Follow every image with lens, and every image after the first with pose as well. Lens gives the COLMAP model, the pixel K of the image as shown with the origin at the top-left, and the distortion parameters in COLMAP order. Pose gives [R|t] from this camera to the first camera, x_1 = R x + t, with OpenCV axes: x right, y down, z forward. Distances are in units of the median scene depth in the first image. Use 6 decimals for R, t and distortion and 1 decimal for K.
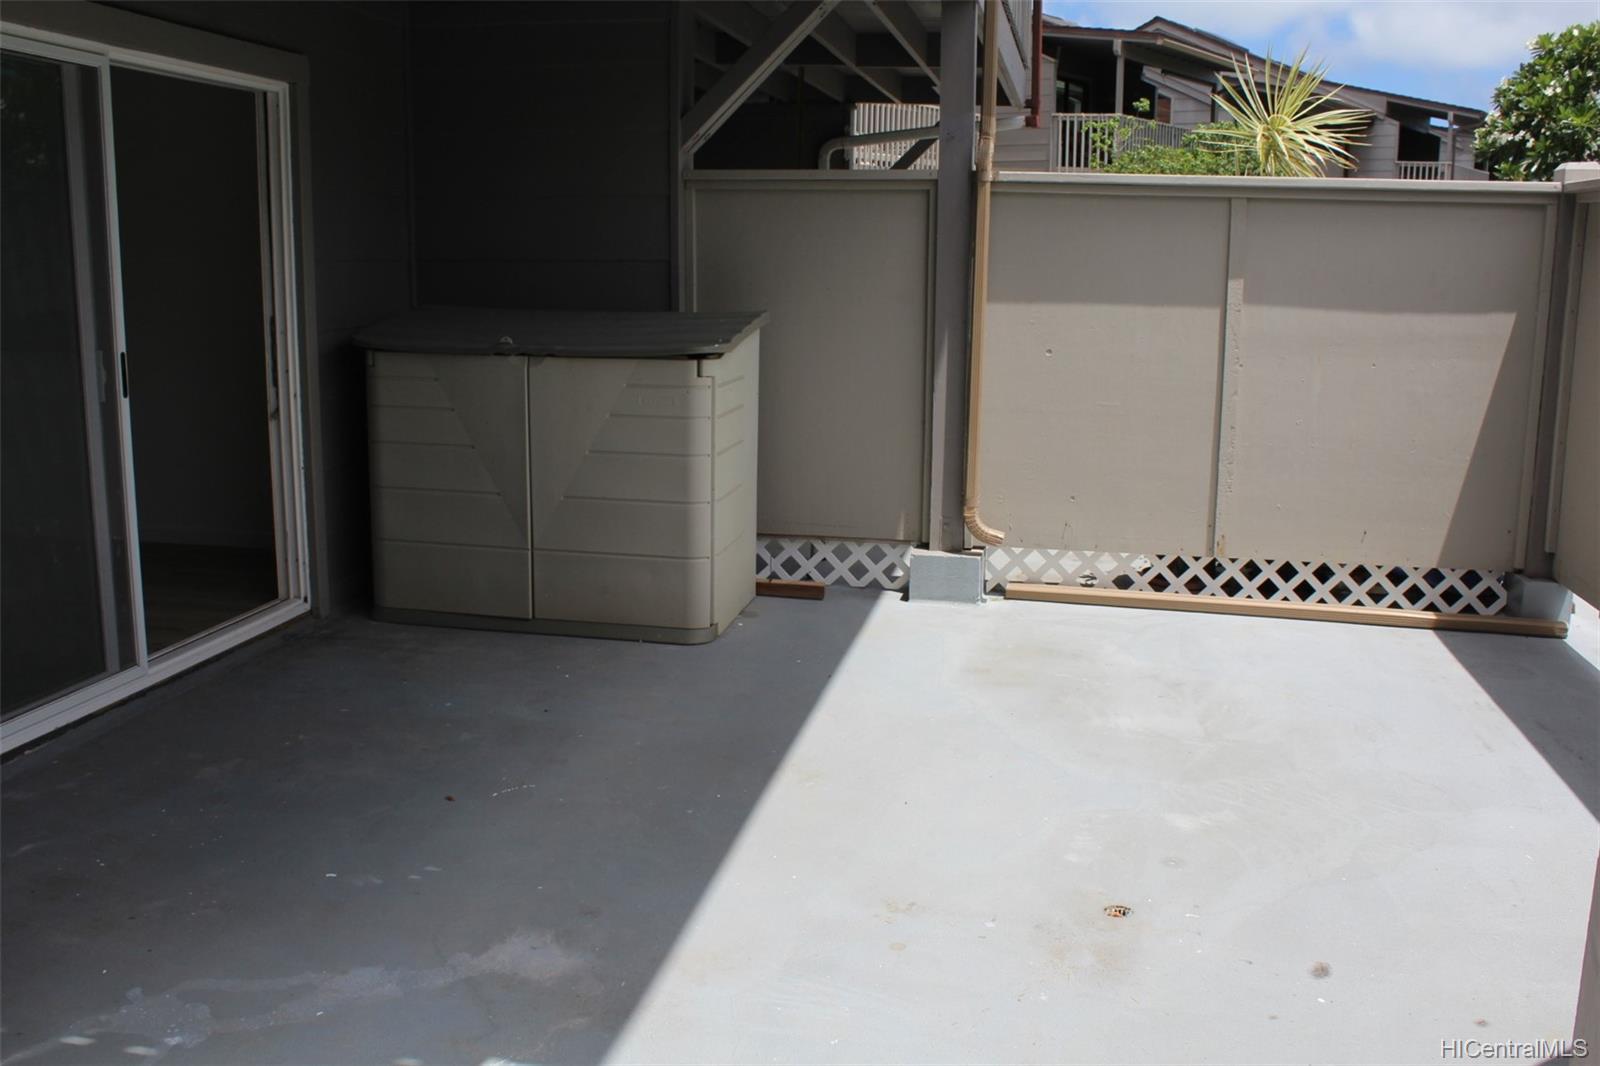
lens RADIAL K [[1448.2, 0, 800.0], [0, 1448.2, 533.0], [0, 0, 1]] dist [-0.159763, 0.007098]
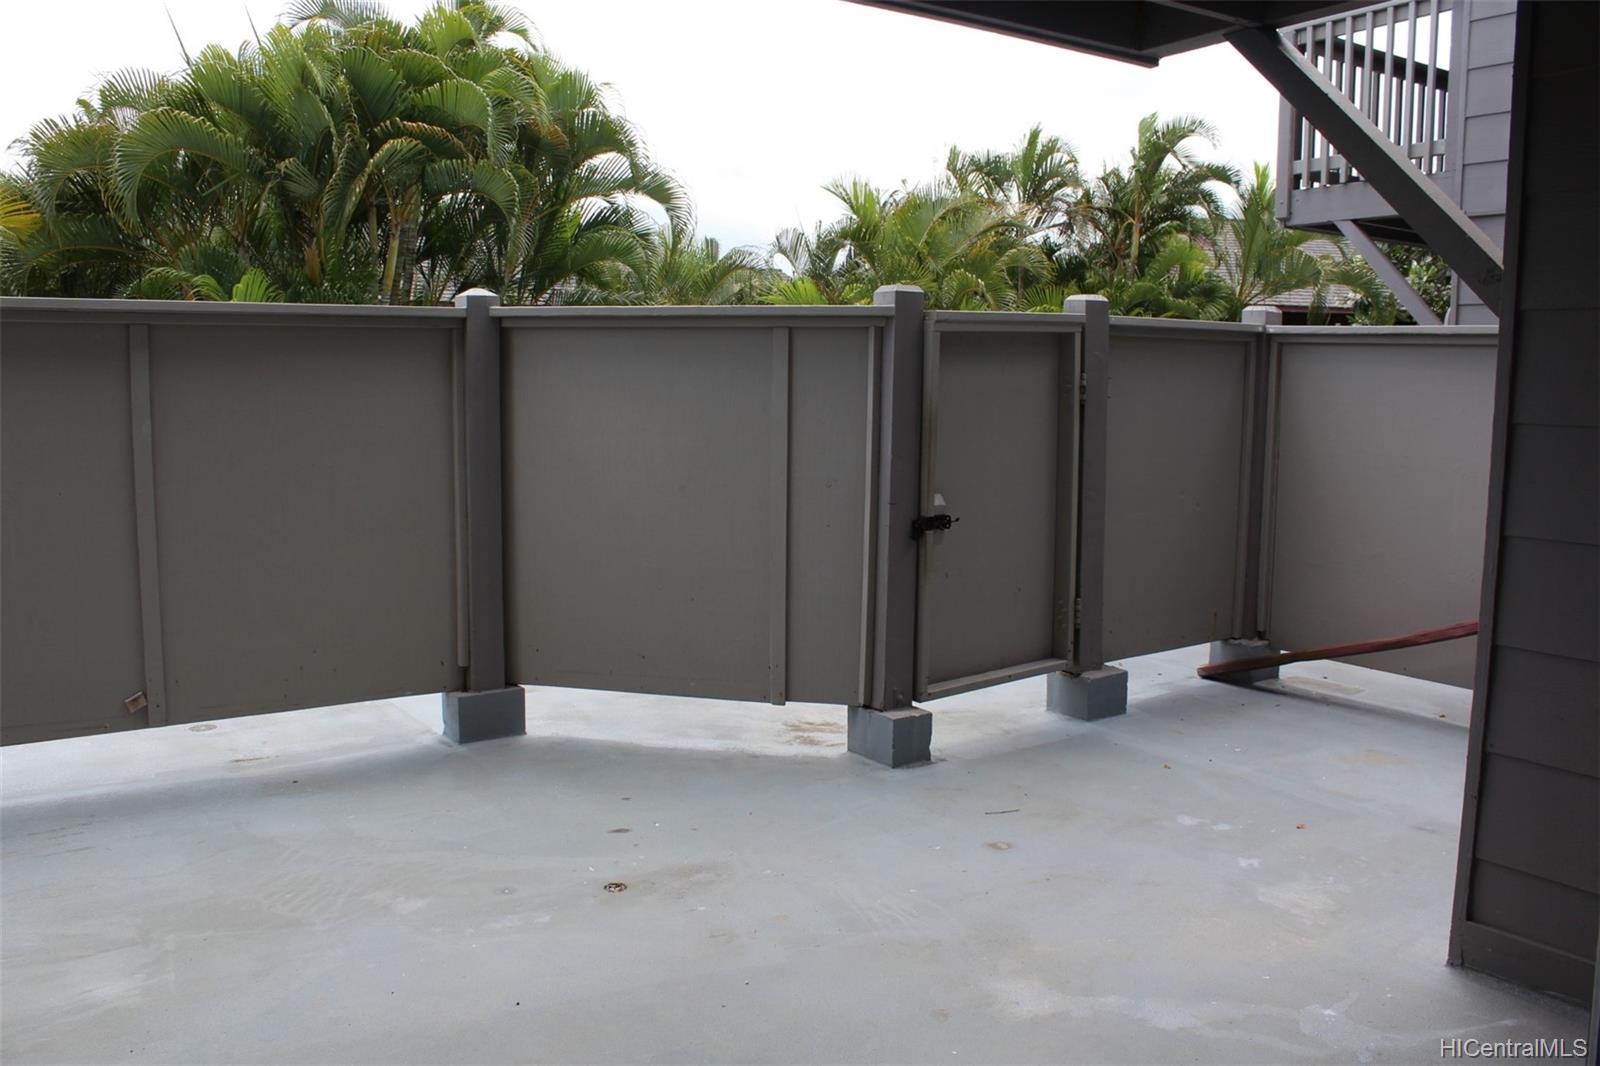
lens RADIAL K [[1361.8, 0, 800.0], [0, 1361.8, 533.0], [0, 0, 1]] dist [-0.148654, 0.088710]
pose [[-0.730910, -0.104809, 0.674378, -0.745872], [0.108225, 0.957834, 0.266159, -0.380181], [-0.673838, 0.267523, -0.688748, 1.752570]]
